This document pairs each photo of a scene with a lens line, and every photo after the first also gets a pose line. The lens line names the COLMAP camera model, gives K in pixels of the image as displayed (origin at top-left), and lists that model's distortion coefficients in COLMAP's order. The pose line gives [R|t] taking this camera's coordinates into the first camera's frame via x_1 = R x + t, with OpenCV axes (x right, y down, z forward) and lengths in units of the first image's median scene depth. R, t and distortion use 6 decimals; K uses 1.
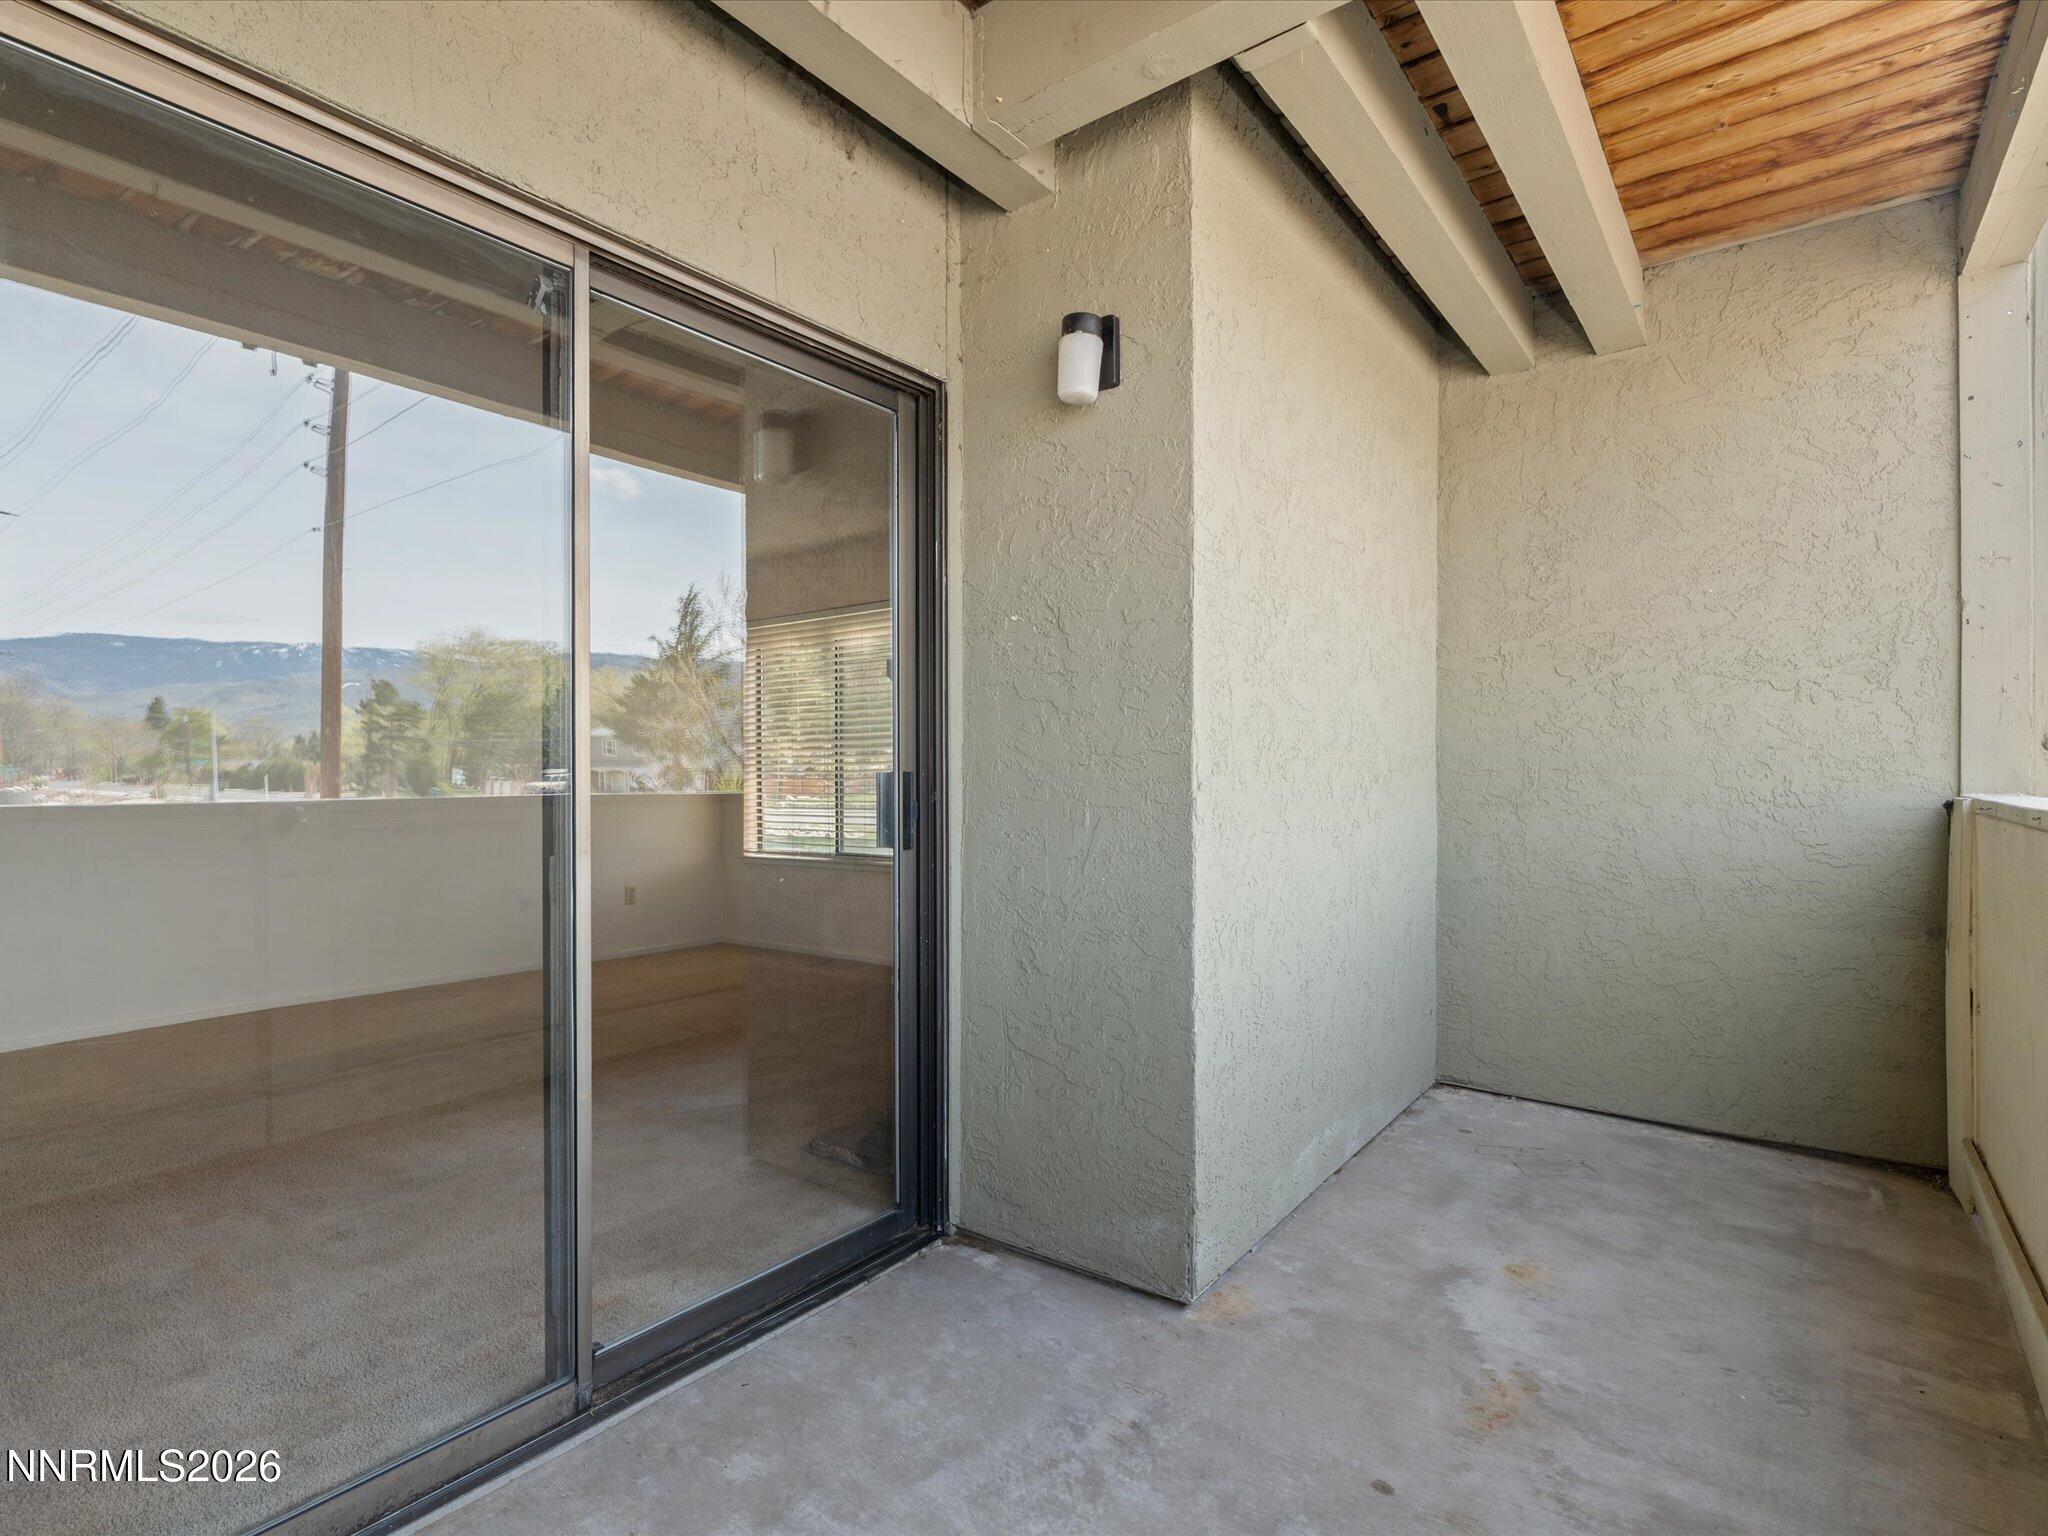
lens RADIAL K [[1036.6, 0, 1015.8], [0, 1036.6, 767.3], [0, 0, 1]] dist [-0.003526, 0.002285]
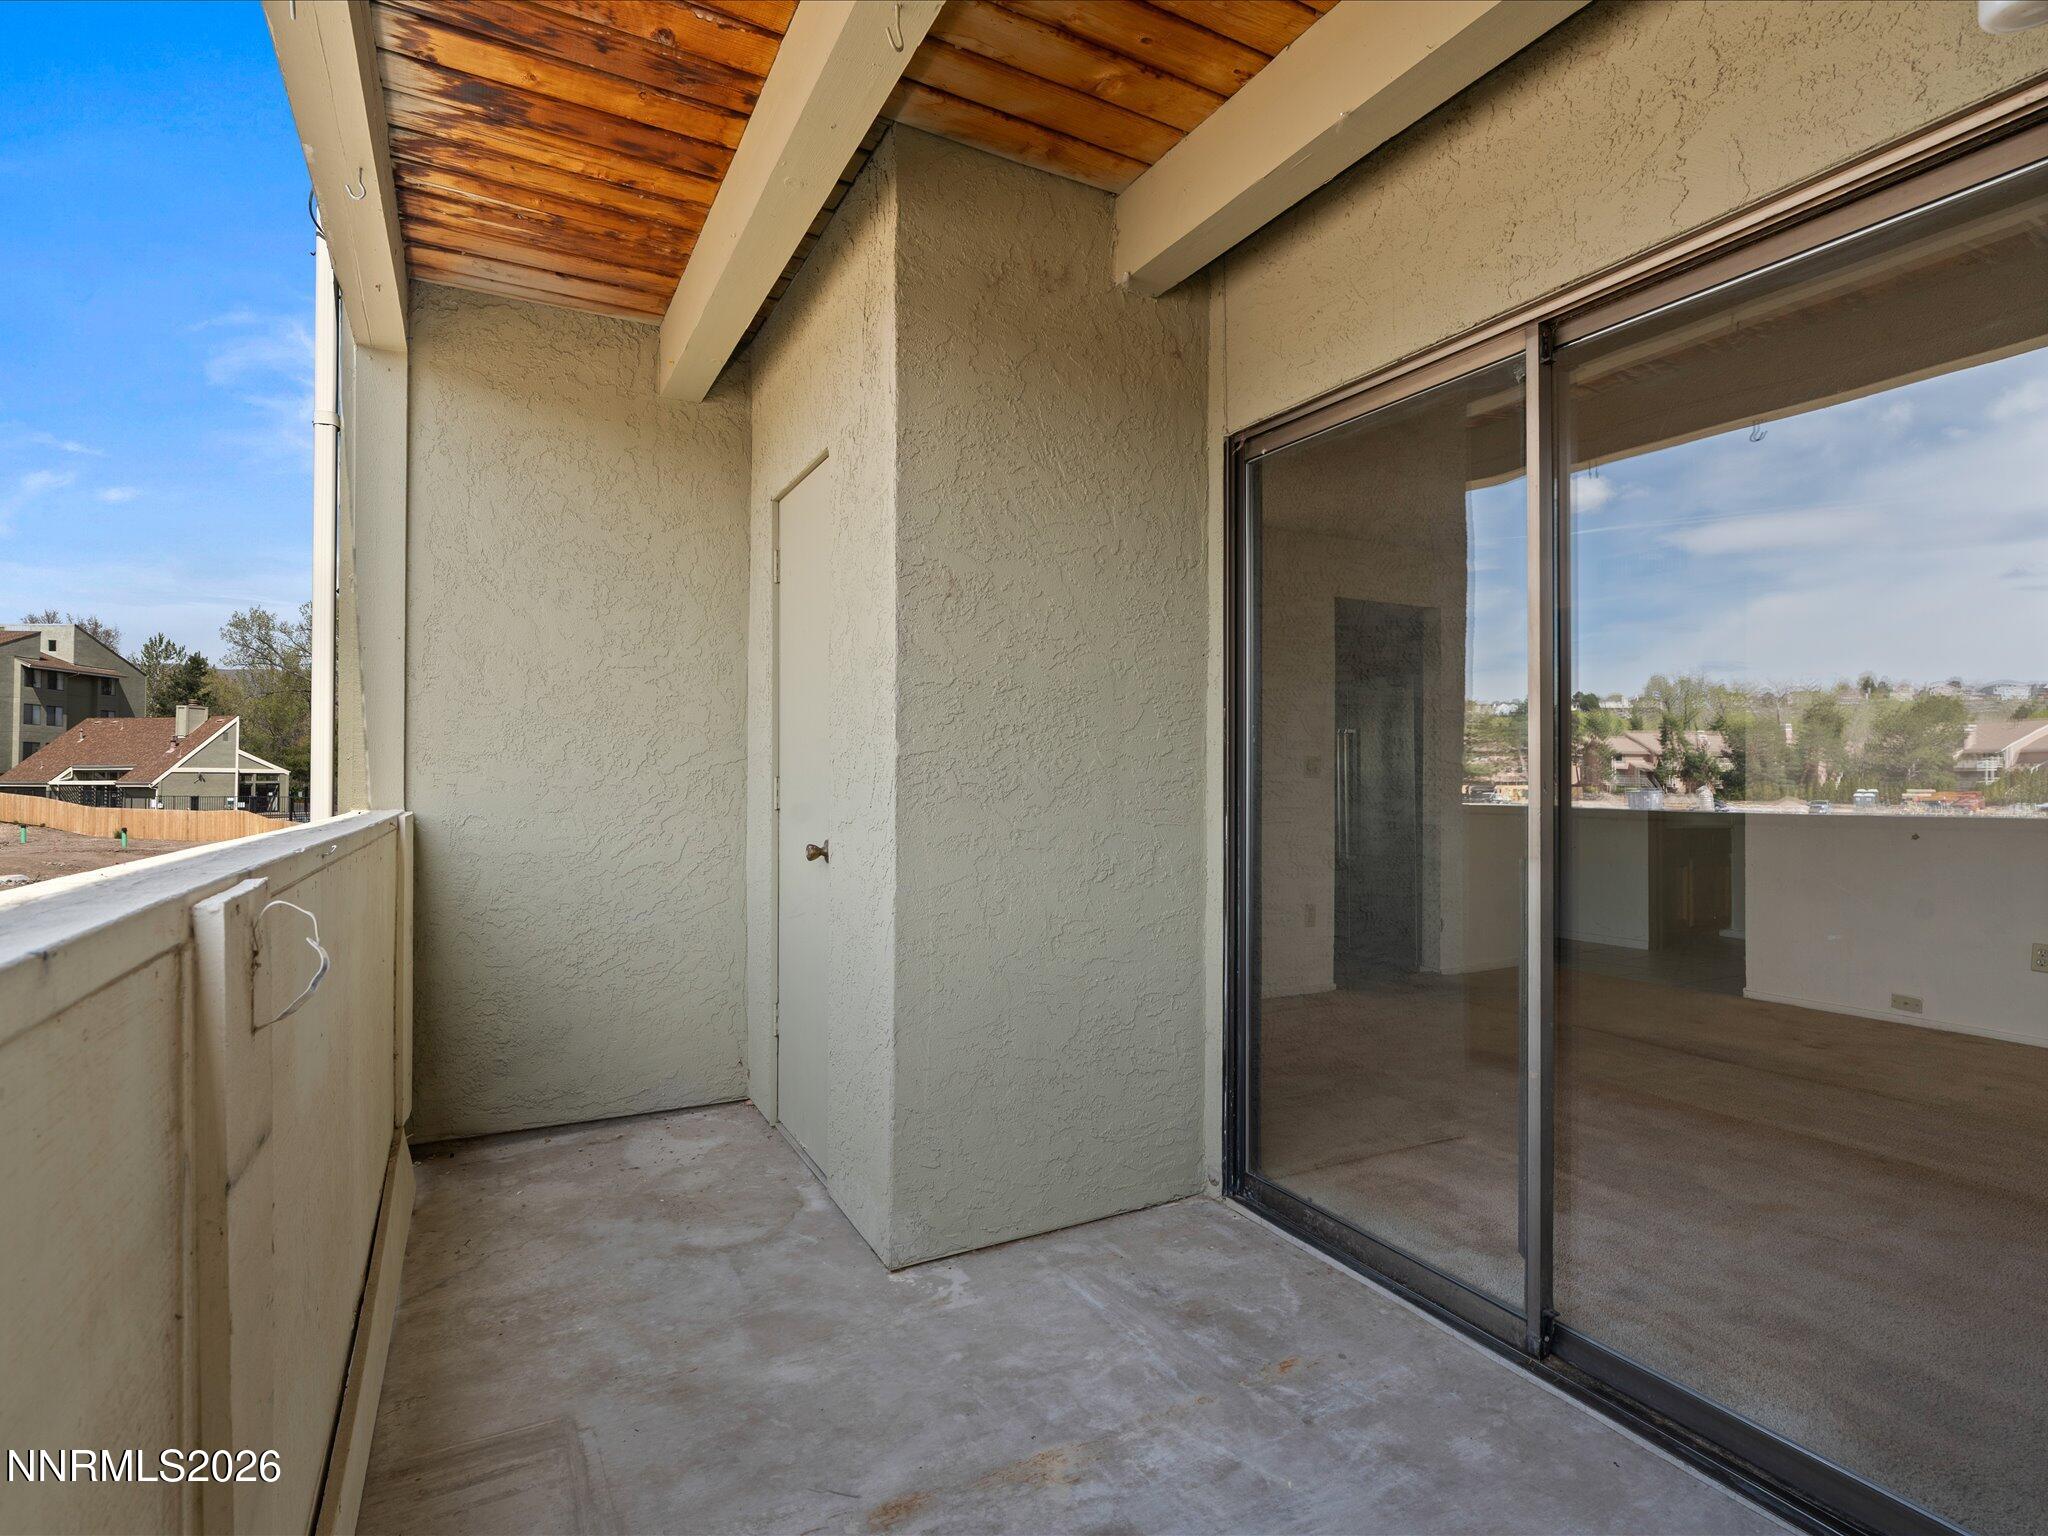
lens RADIAL K [[1036.6, 0, 1021.6], [0, 1036.6, 771.4], [0, 0, 1]] dist [-0.003526, 0.002285]
pose [[-0.419190, 0.002597, -0.907895, 0.816204], [0.005726, 0.999984, 0.000217, -0.020794], [0.907880, -0.005107, -0.419198, 0.940452]]
